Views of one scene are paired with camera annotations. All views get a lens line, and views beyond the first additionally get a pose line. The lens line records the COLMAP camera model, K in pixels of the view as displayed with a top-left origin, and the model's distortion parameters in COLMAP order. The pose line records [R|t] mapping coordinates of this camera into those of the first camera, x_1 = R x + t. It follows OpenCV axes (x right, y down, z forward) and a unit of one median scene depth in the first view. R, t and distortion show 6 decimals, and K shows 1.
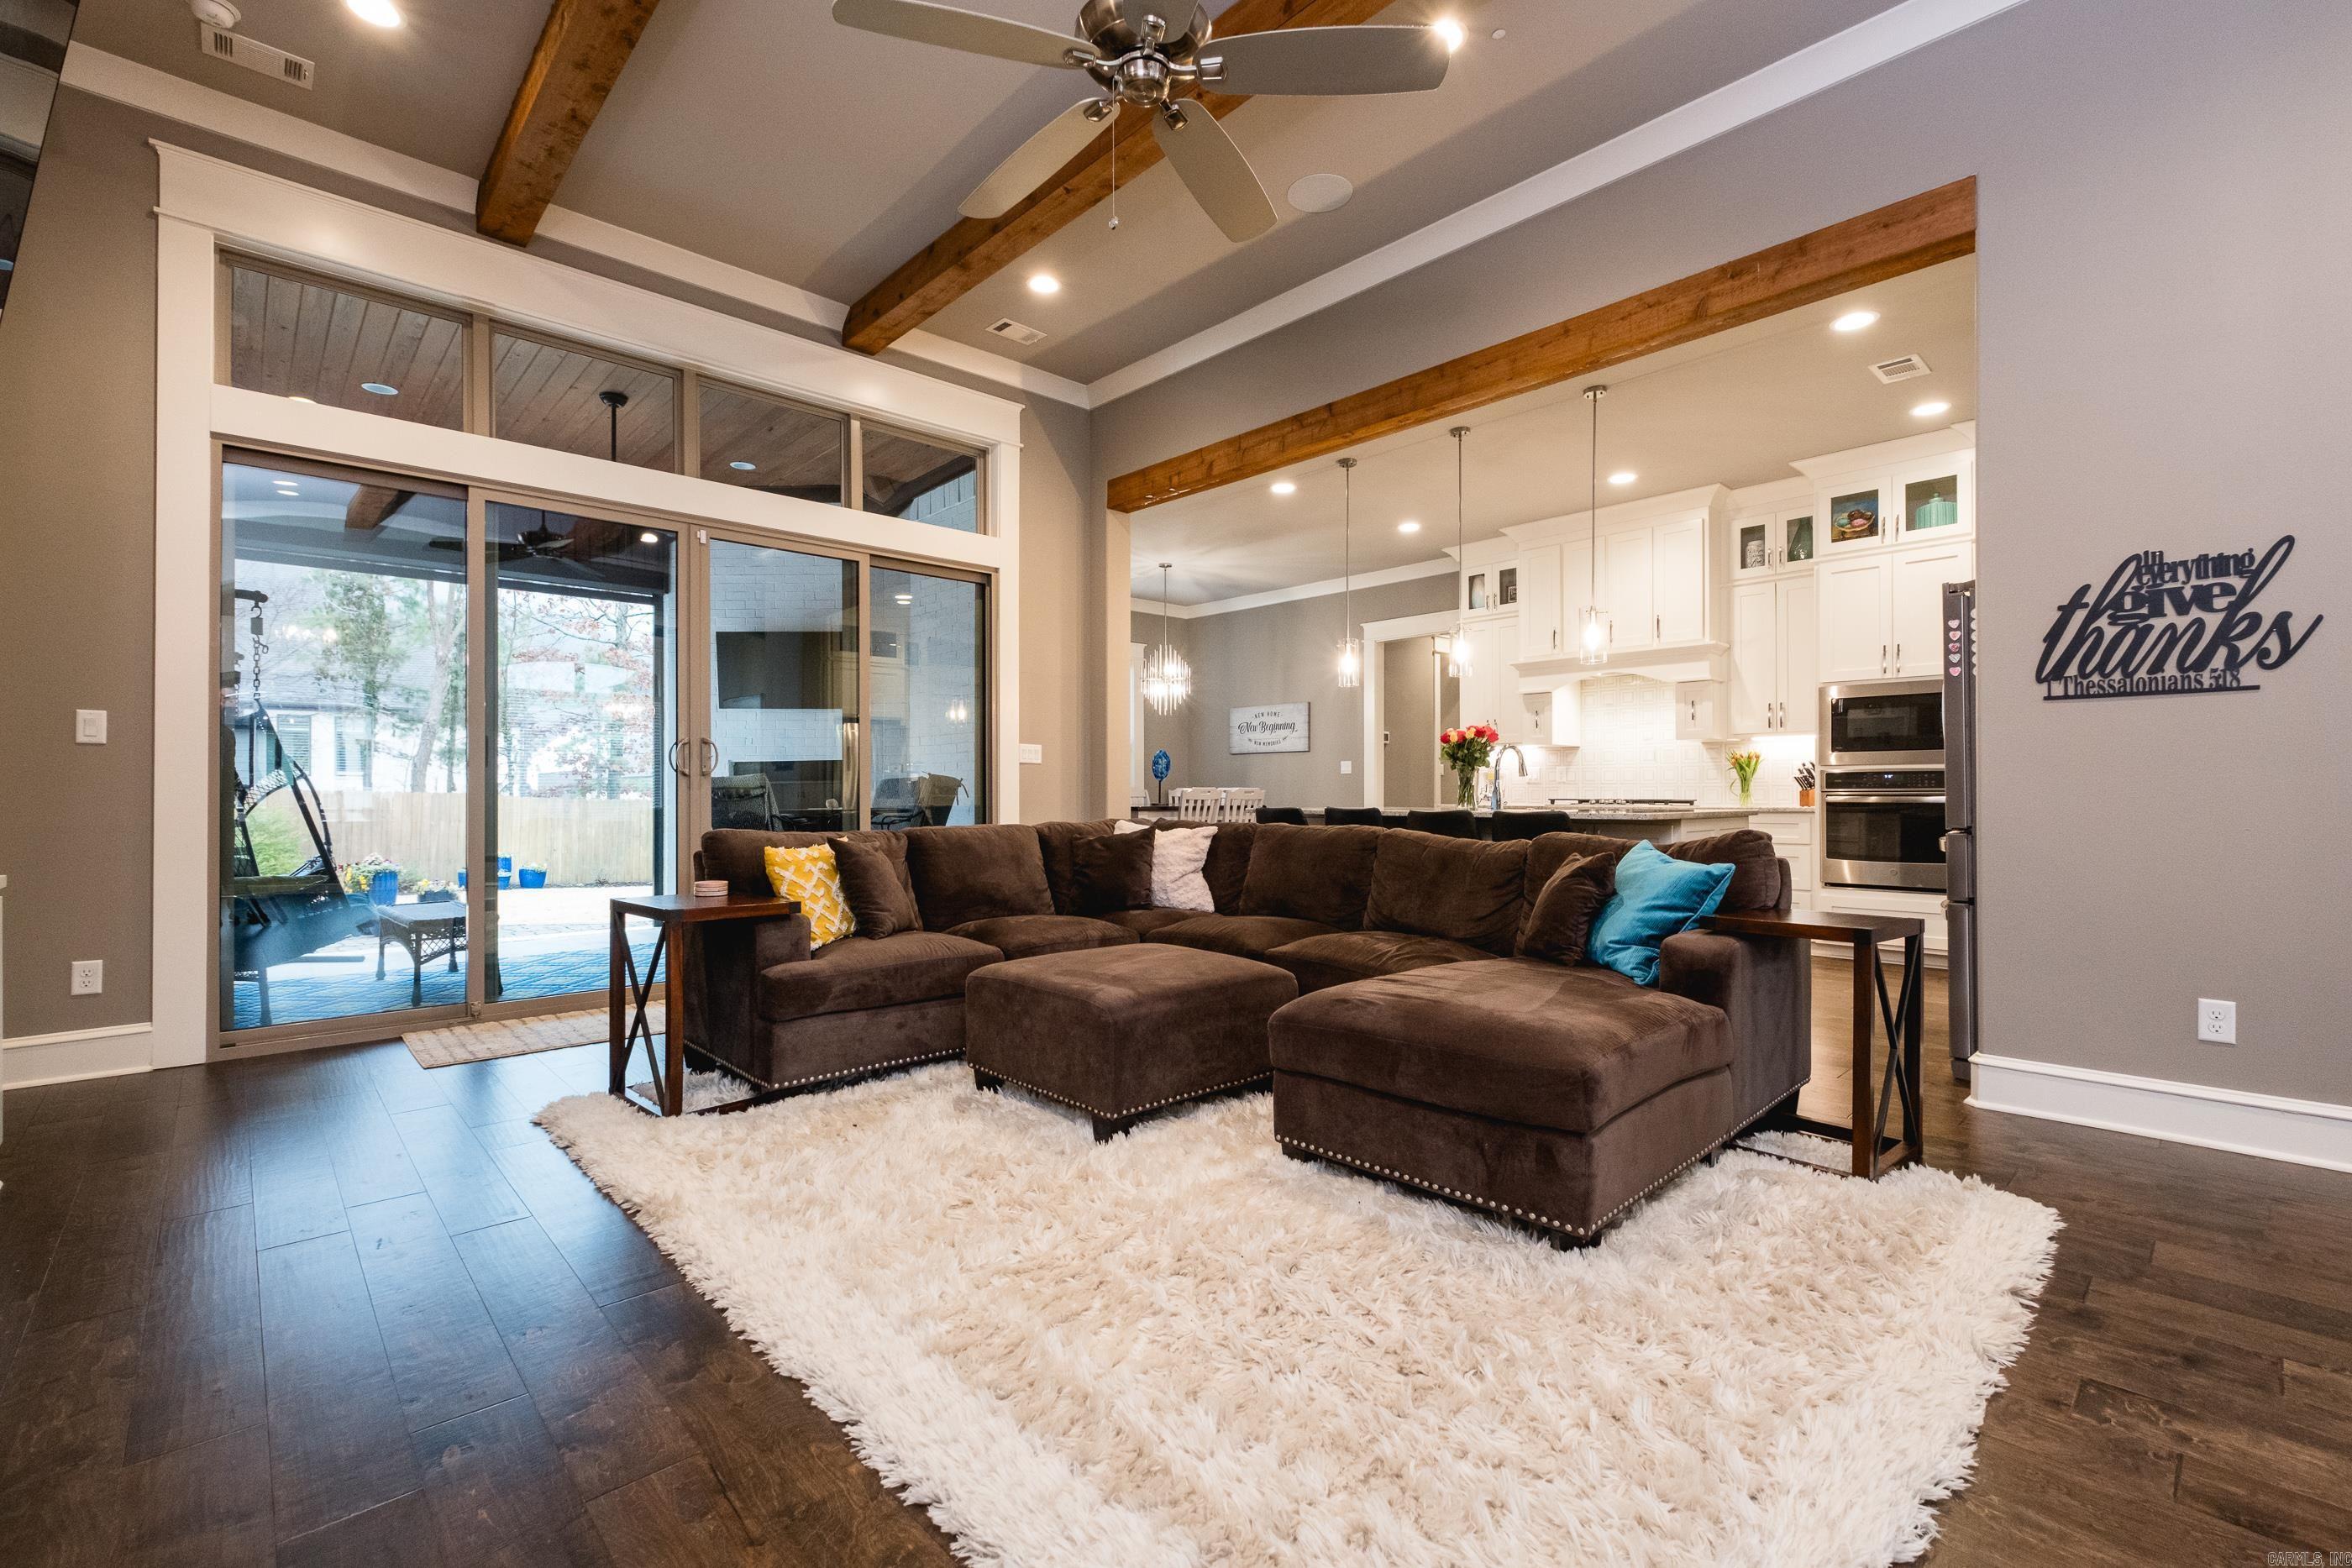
lens RADIAL K [[1017.1, 0, 1194.9], [0, 1017.1, 781.3], [0, 0, 1]] dist [0.008943, -0.006554]
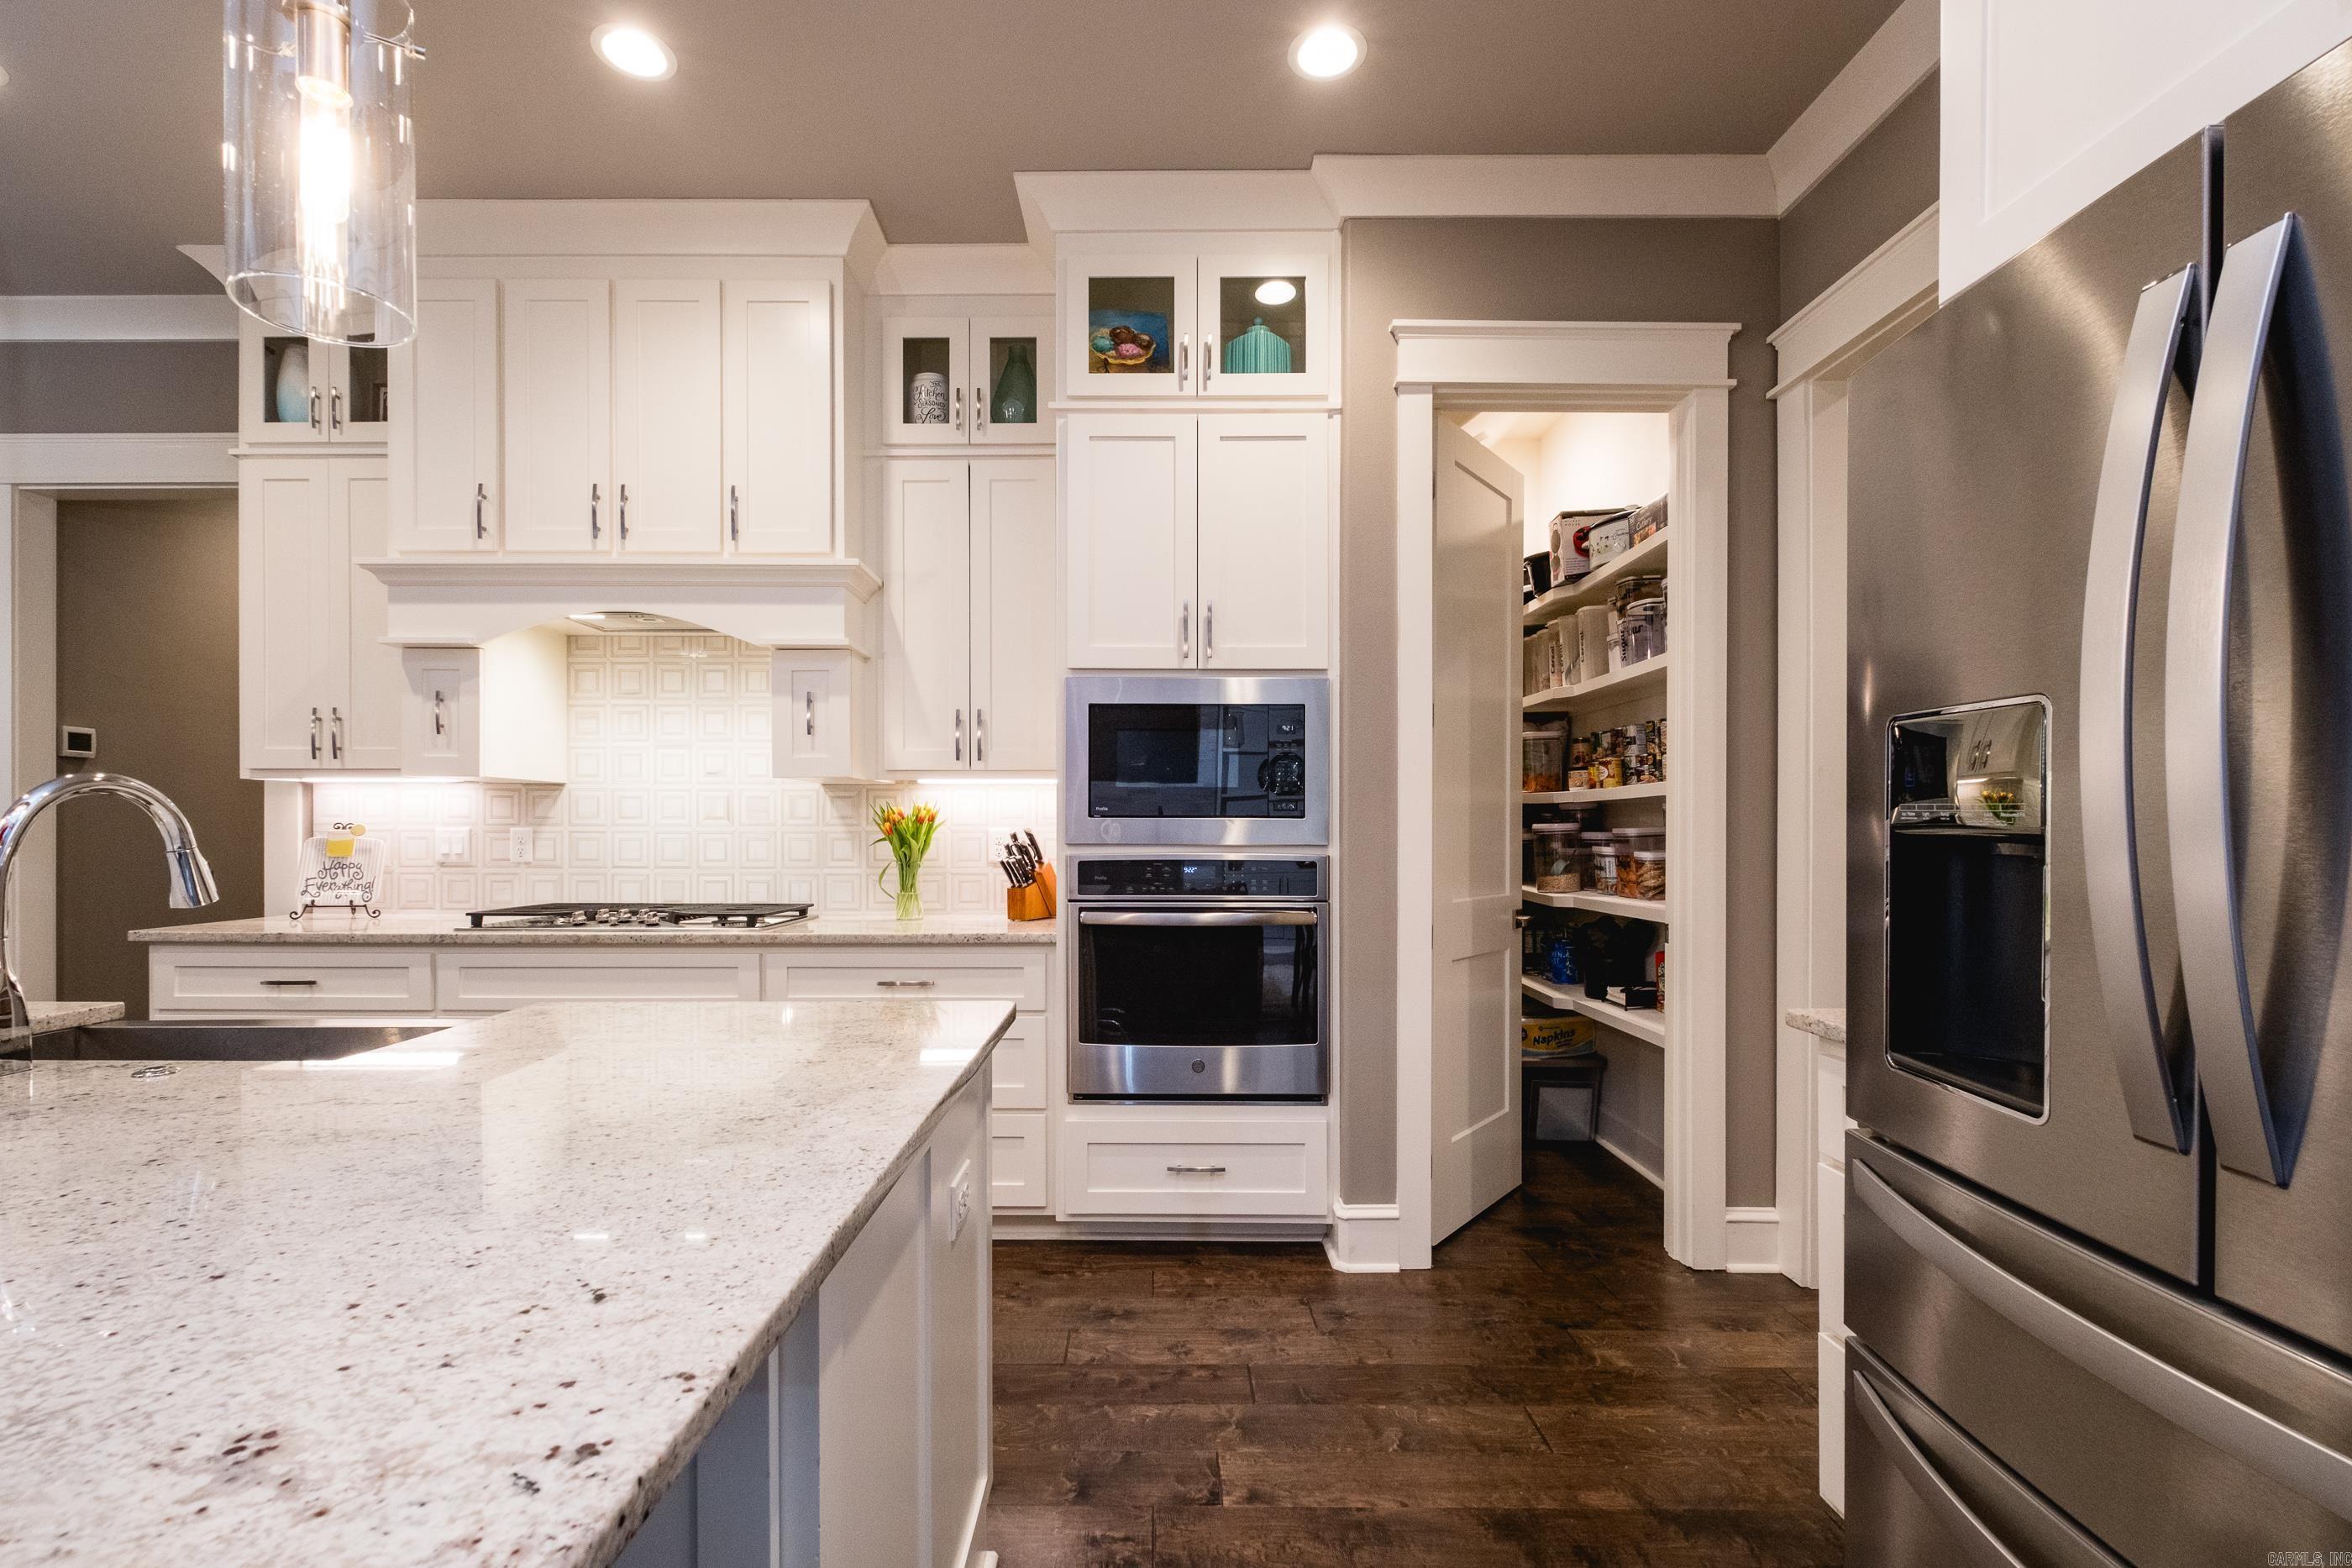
lens RADIAL K [[1017.1, 0, 1154.8], [0, 1017.1, 824.7], [0, 0, 1]] dist [0.008943, -0.006554]
pose [[0.698137, -0.000306, 0.715964, 0.314401], [-0.010917, 0.999879, 0.011073, -0.030940], [-0.715881, -0.015547, 0.698049, 0.660872]]
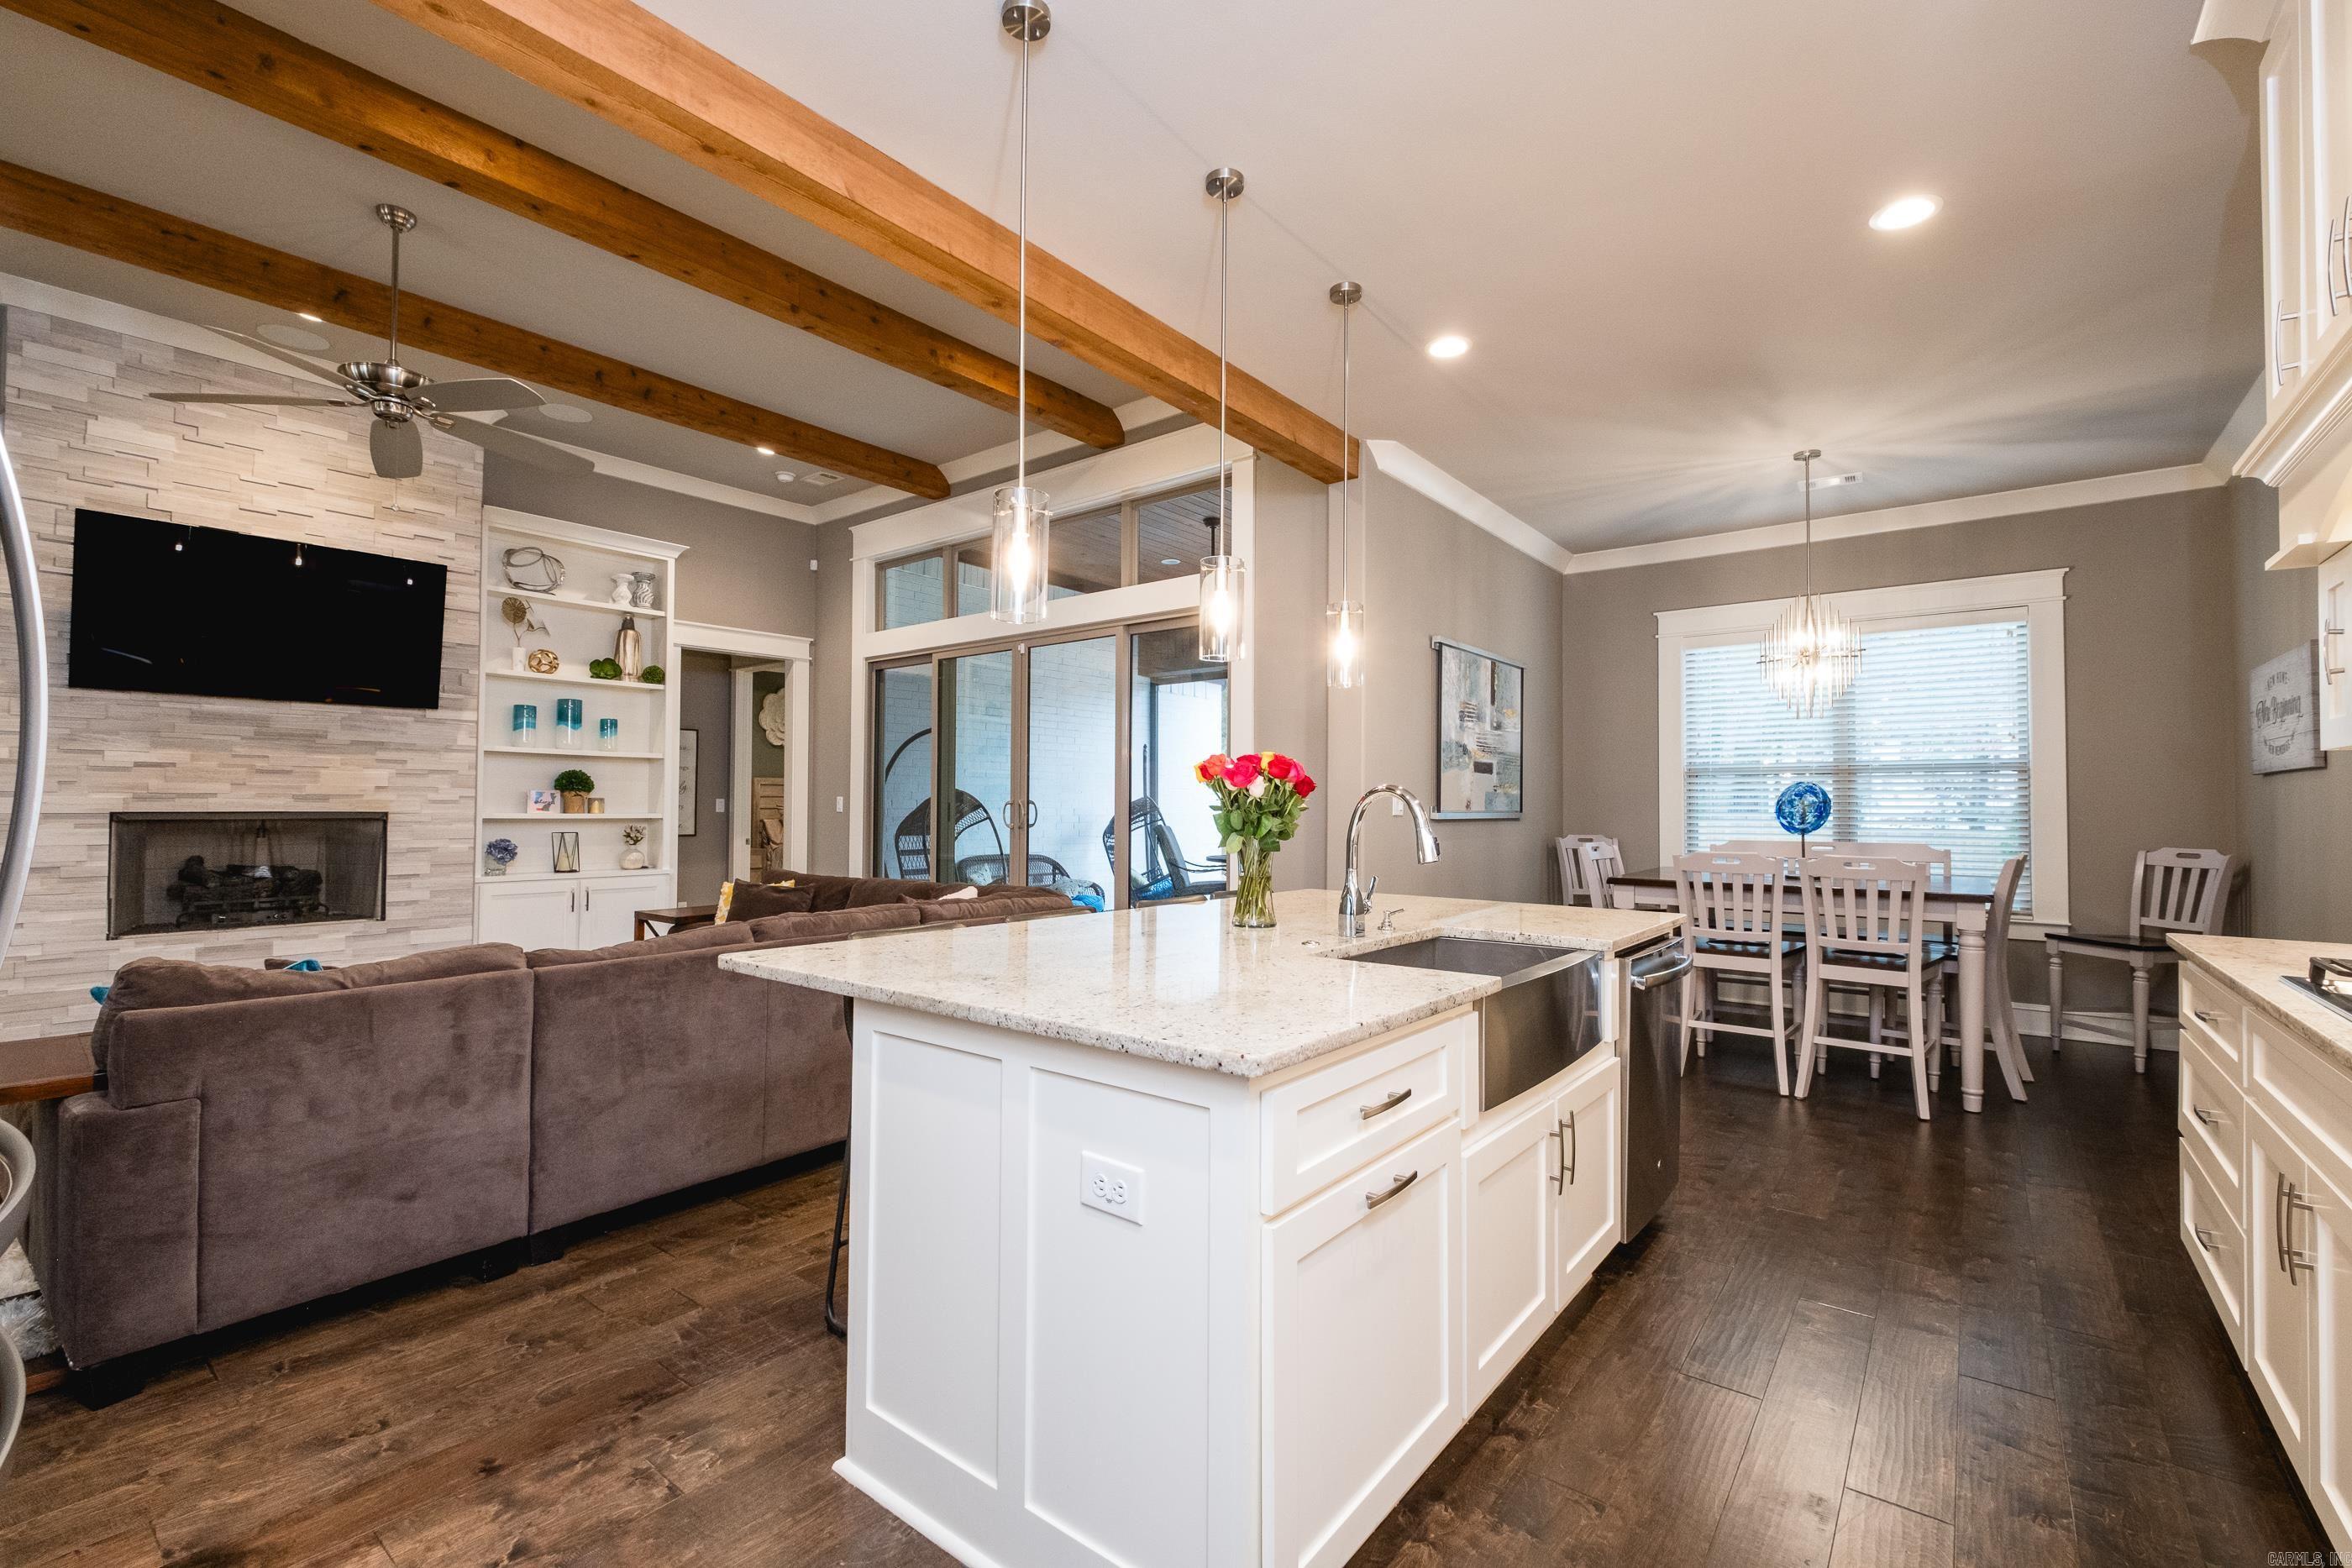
lens RADIAL K [[1017.1, 0, 1186.5], [0, 1017.1, 784.2], [0, 0, 1]] dist [0.008943, -0.006554]
pose [[0.142216, -0.022926, -0.989570, 0.710775], [0.008527, 0.999723, -0.021935, -0.026800], [0.989799, -0.005319, 0.142372, 0.857882]]
